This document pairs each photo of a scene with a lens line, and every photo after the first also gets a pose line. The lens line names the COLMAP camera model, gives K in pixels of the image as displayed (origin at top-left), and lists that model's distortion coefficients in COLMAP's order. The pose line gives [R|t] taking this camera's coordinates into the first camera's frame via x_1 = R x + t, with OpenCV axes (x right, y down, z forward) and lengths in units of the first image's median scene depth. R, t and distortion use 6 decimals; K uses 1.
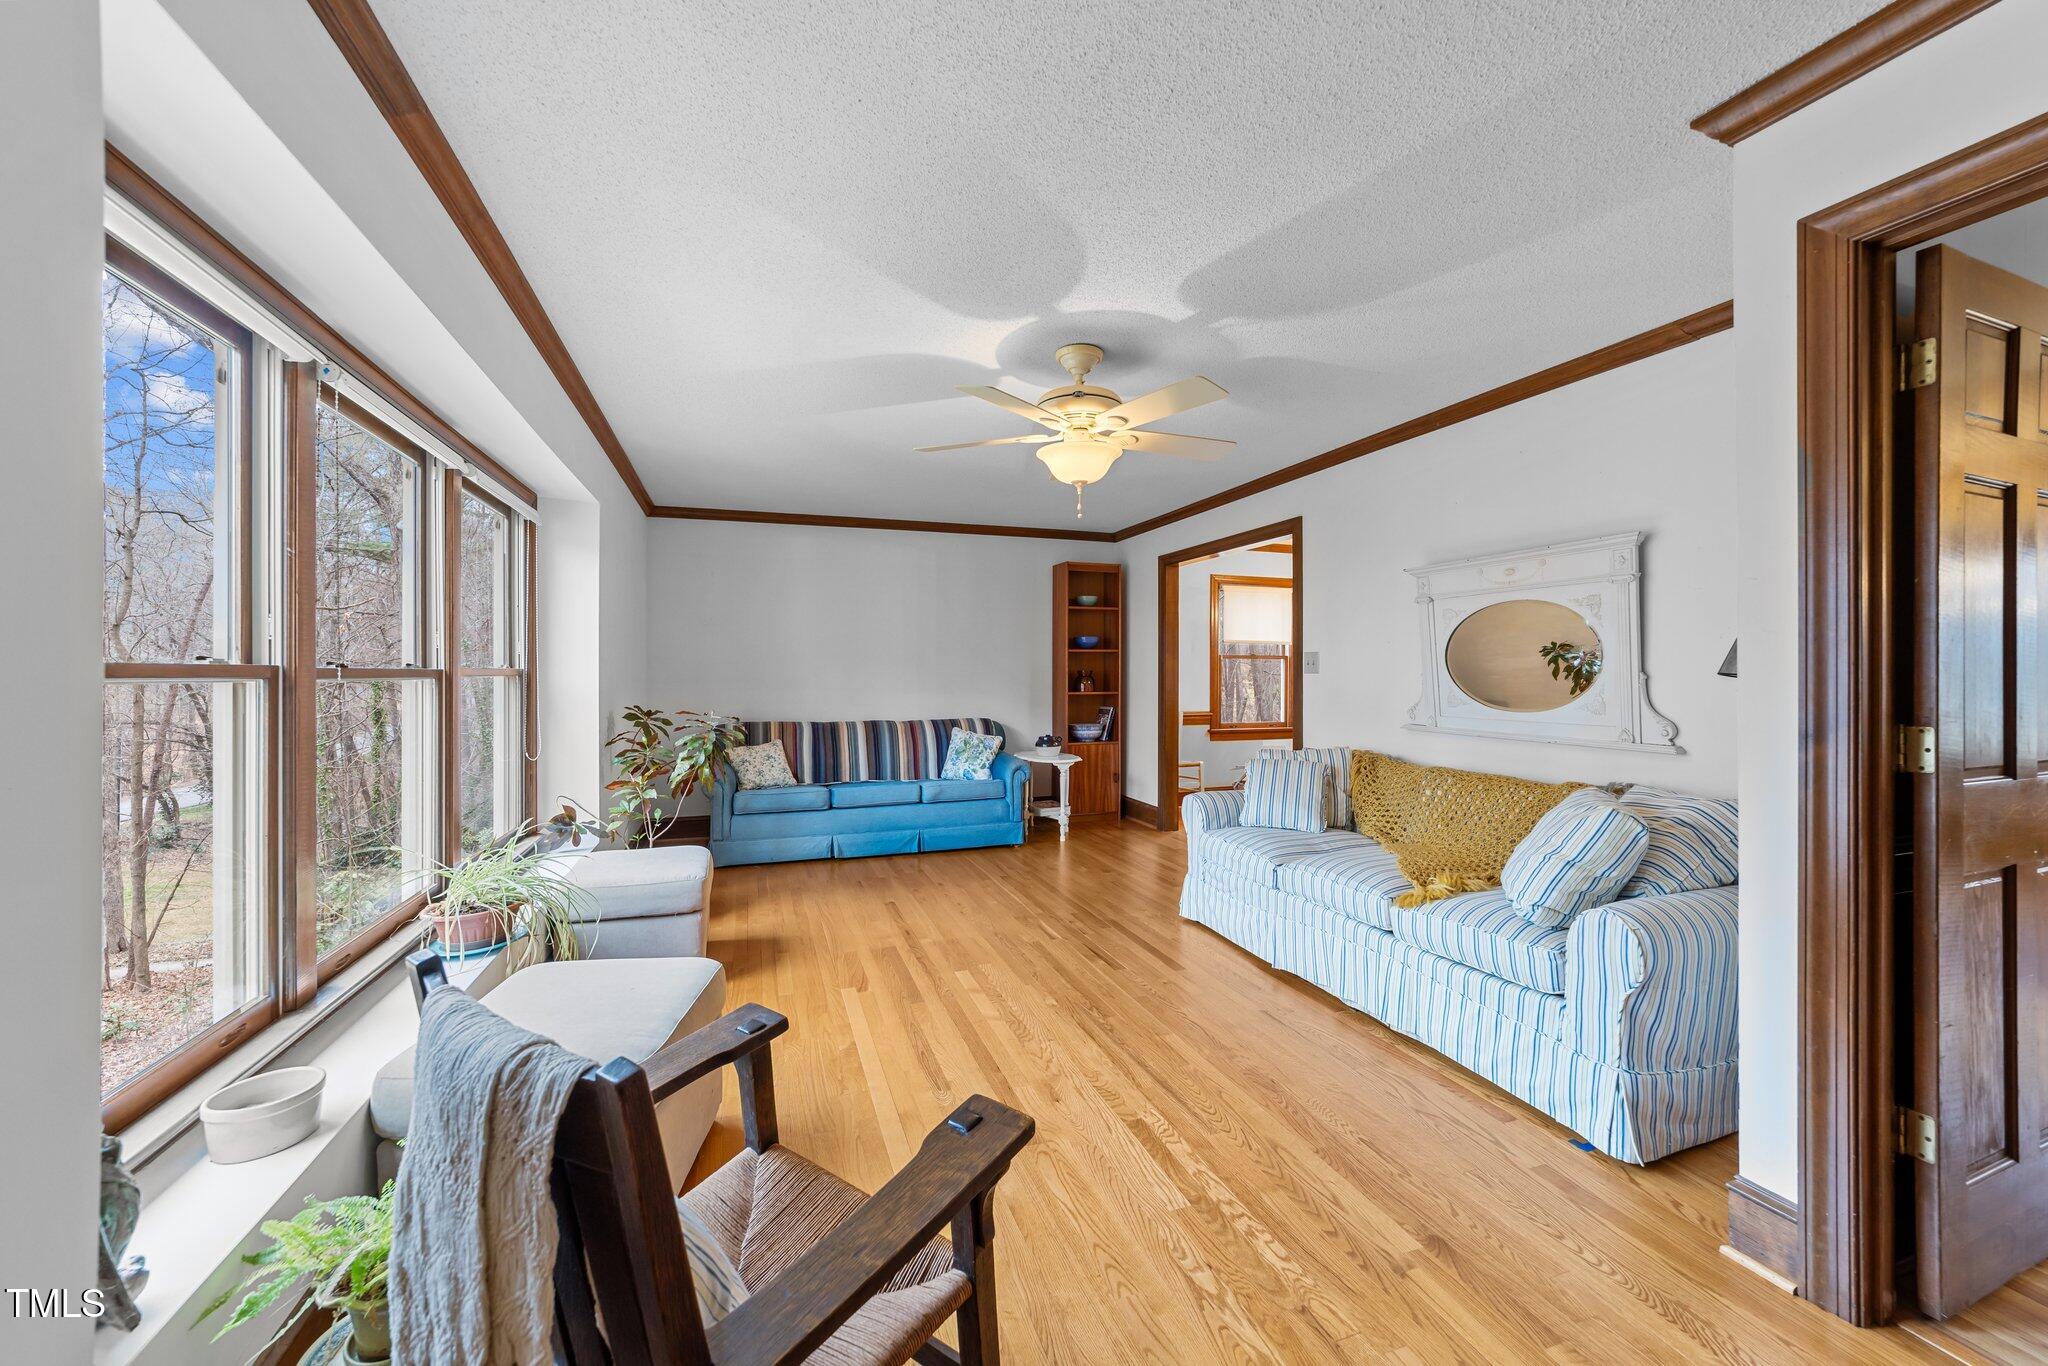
lens RADIAL K [[779.3, 0, 1021.0], [0, 779.3, 674.0], [0, 0, 1]] dist [-0.003525, 0.000594]
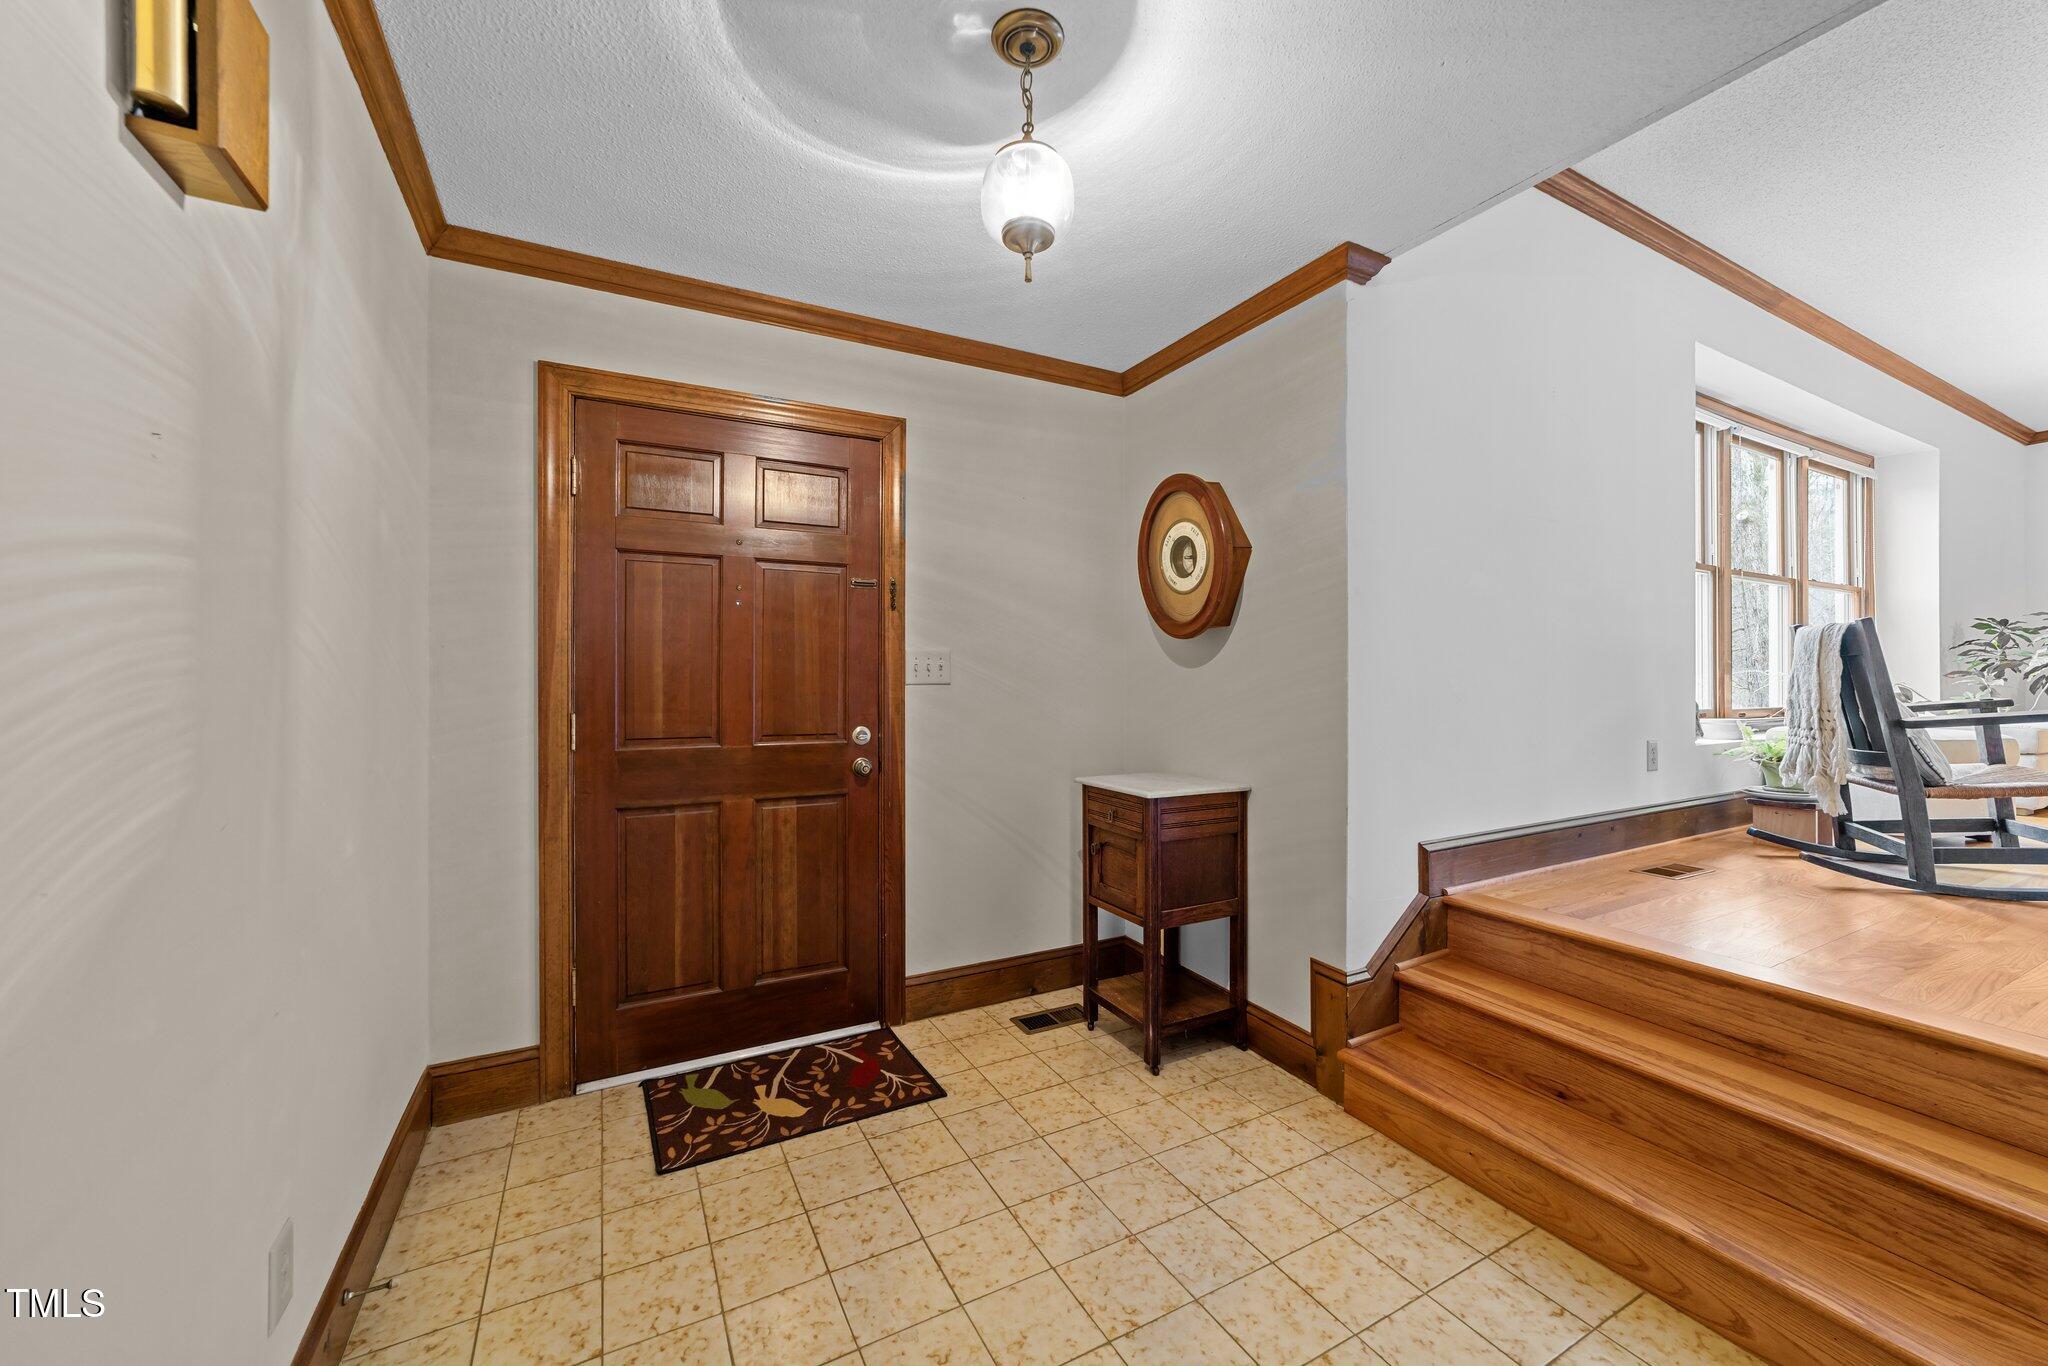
lens RADIAL K [[779.3, 0, 1019.5], [0, 779.3, 679.4], [0, 0, 1]] dist [-0.003525, 0.000594]
pose [[0.153287, -0.008195, -0.988148, 0.648086], [-0.000260, 0.999965, -0.008334, 0.227072], [0.988182, 0.001534, 0.153280, -0.904228]]
